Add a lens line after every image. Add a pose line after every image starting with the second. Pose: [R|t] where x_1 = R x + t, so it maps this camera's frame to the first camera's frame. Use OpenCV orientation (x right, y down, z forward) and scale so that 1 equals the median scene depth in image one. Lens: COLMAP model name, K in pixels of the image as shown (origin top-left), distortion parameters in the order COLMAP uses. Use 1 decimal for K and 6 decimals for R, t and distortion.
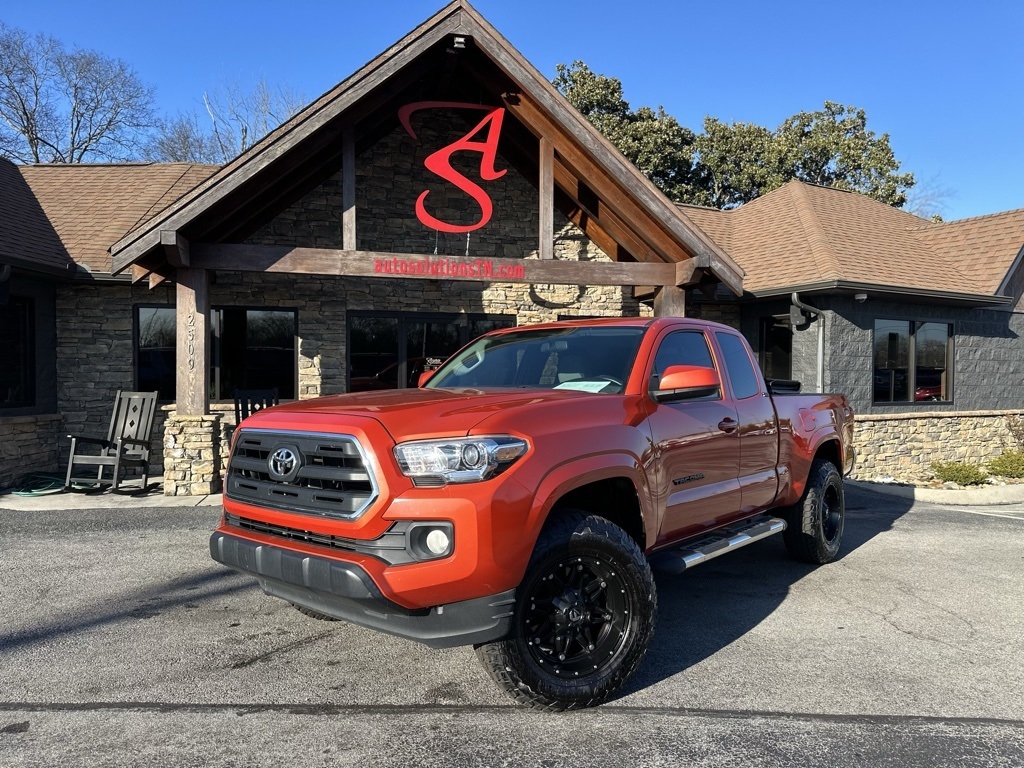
lens RADIAL K [[718.6, 0, 517.4], [0, 718.6, 388.5], [0, 0, 1]] dist [0.040210, -0.044645]
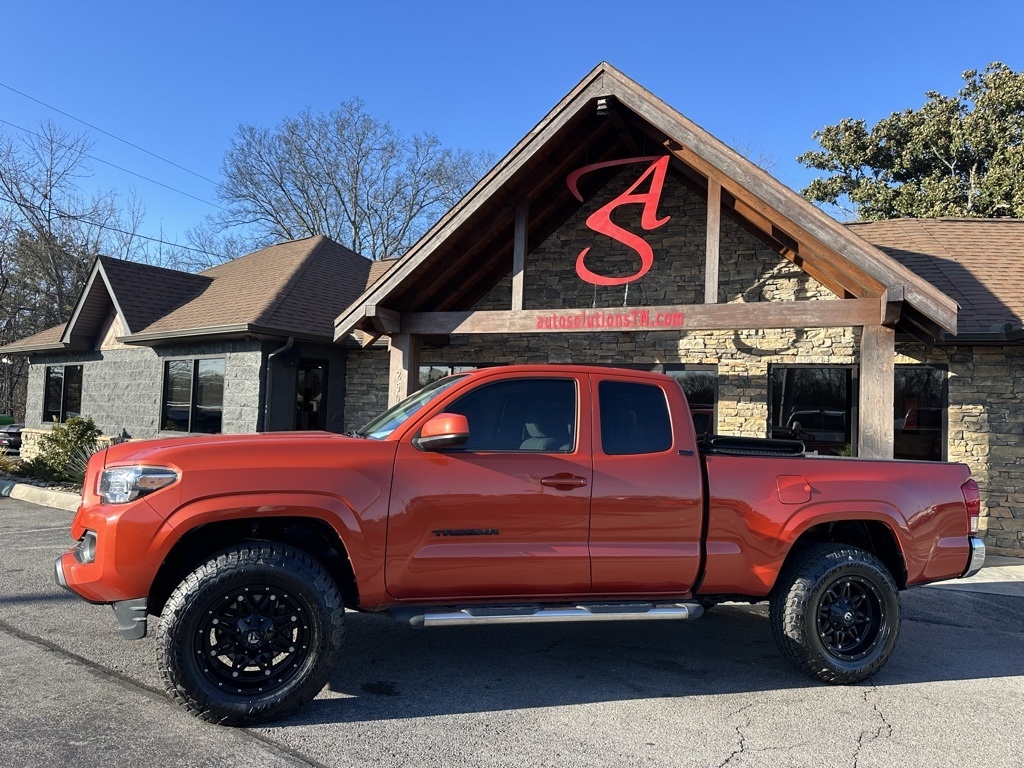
lens RADIAL K [[718.6, 0, 512.8], [0, 718.6, 383.6], [0, 0, 1]] dist [0.040210, -0.044645]
pose [[0.826777, -0.008121, -0.562472, 0.363633], [-0.036020, 0.997079, -0.067343, -0.005700], [0.561376, 0.075938, 0.824069, 0.099661]]
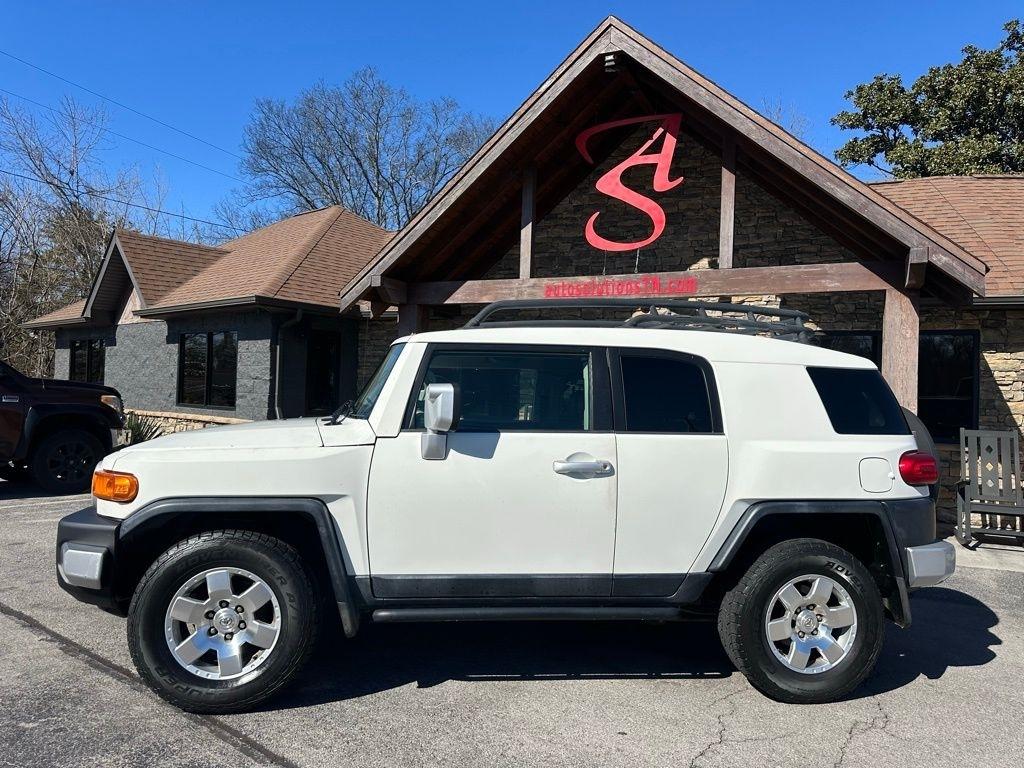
lens RADIAL K [[718.6, 0, 513.8], [0, 718.6, 379.8], [0, 0, 1]] dist [0.040210, -0.044645]
pose [[0.801279, 0.006248, -0.598258, 0.377955], [-0.031122, 0.999027, -0.031250, -0.007377], [0.597481, 0.043659, 0.800694, 0.139654]]
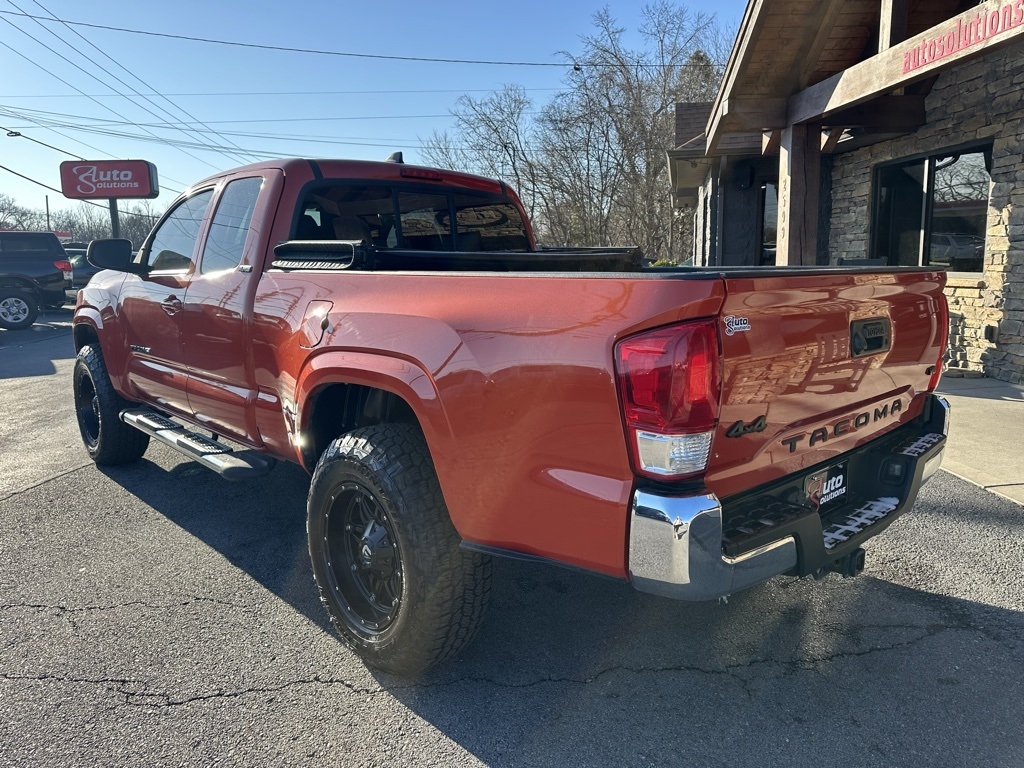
lens RADIAL K [[729.2, 0, 513.5], [0, 729.2, 385.0], [0, 0, 1]] dist [-0.008079, 0.000239]
pose [[-0.151420, 0.161834, -0.975132, 0.519567], [0.008444, 0.986682, 0.162440, 0.005239], [0.988433, 0.016363, -0.150770, 0.735520]]
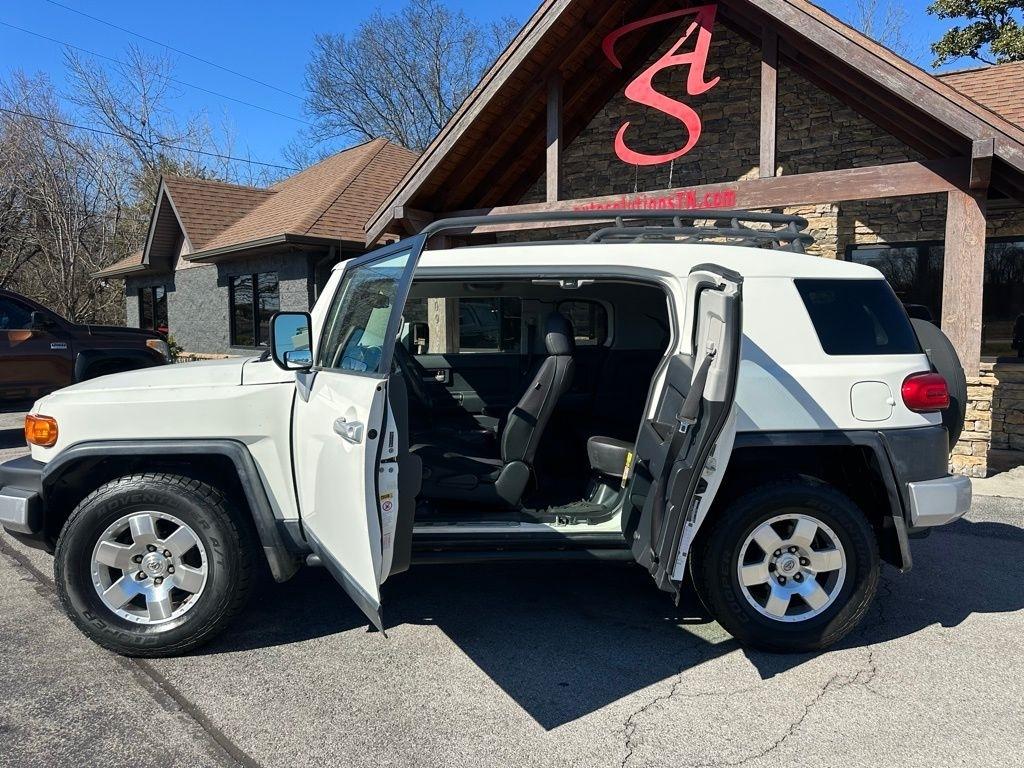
lens RADIAL K [[718.6, 0, 520.8], [0, 718.6, 382.7], [0, 0, 1]] dist [0.040210, -0.044645]
pose [[0.733103, 0.043910, -0.678698, 0.411829], [0.000823, 0.997856, 0.065447, -0.005059], [0.680117, -0.048538, 0.731495, 0.217114]]
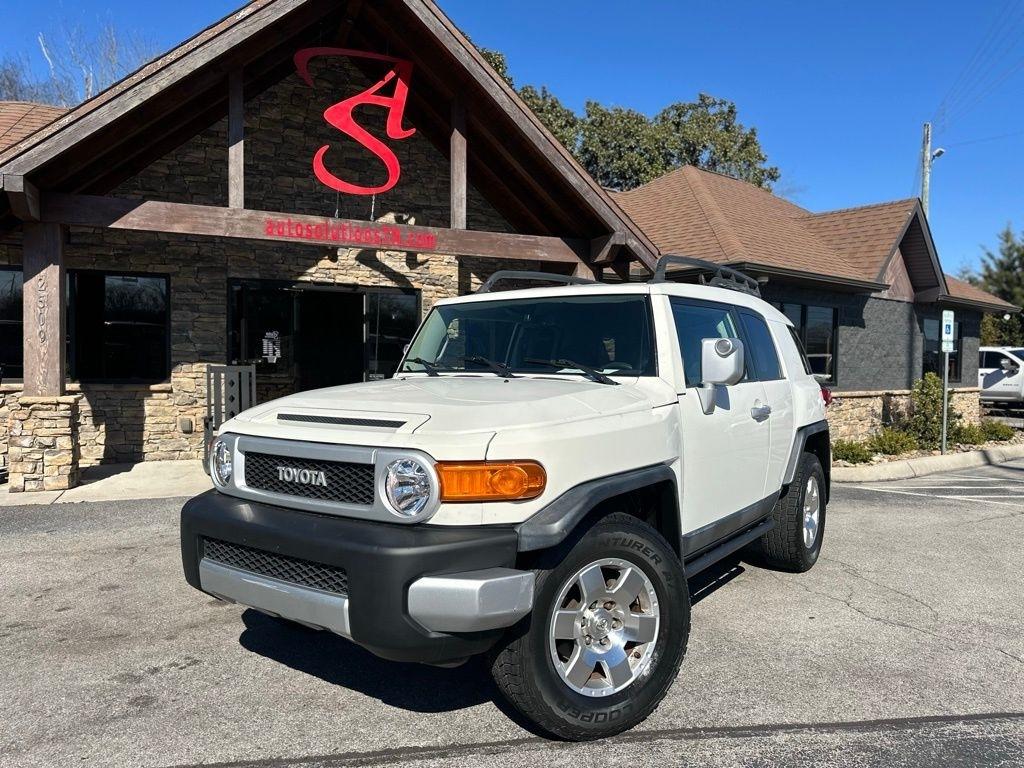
lens RADIAL K [[718.6, 0, 517.3], [0, 718.6, 391.2], [0, 0, 1]] dist [0.040210, -0.044645]
pose [[0.984921, 0.000308, 0.173004, -0.046930], [-0.005397, 0.999567, 0.028942, 0.003089], [-0.172920, -0.029440, 0.984496, 0.063098]]
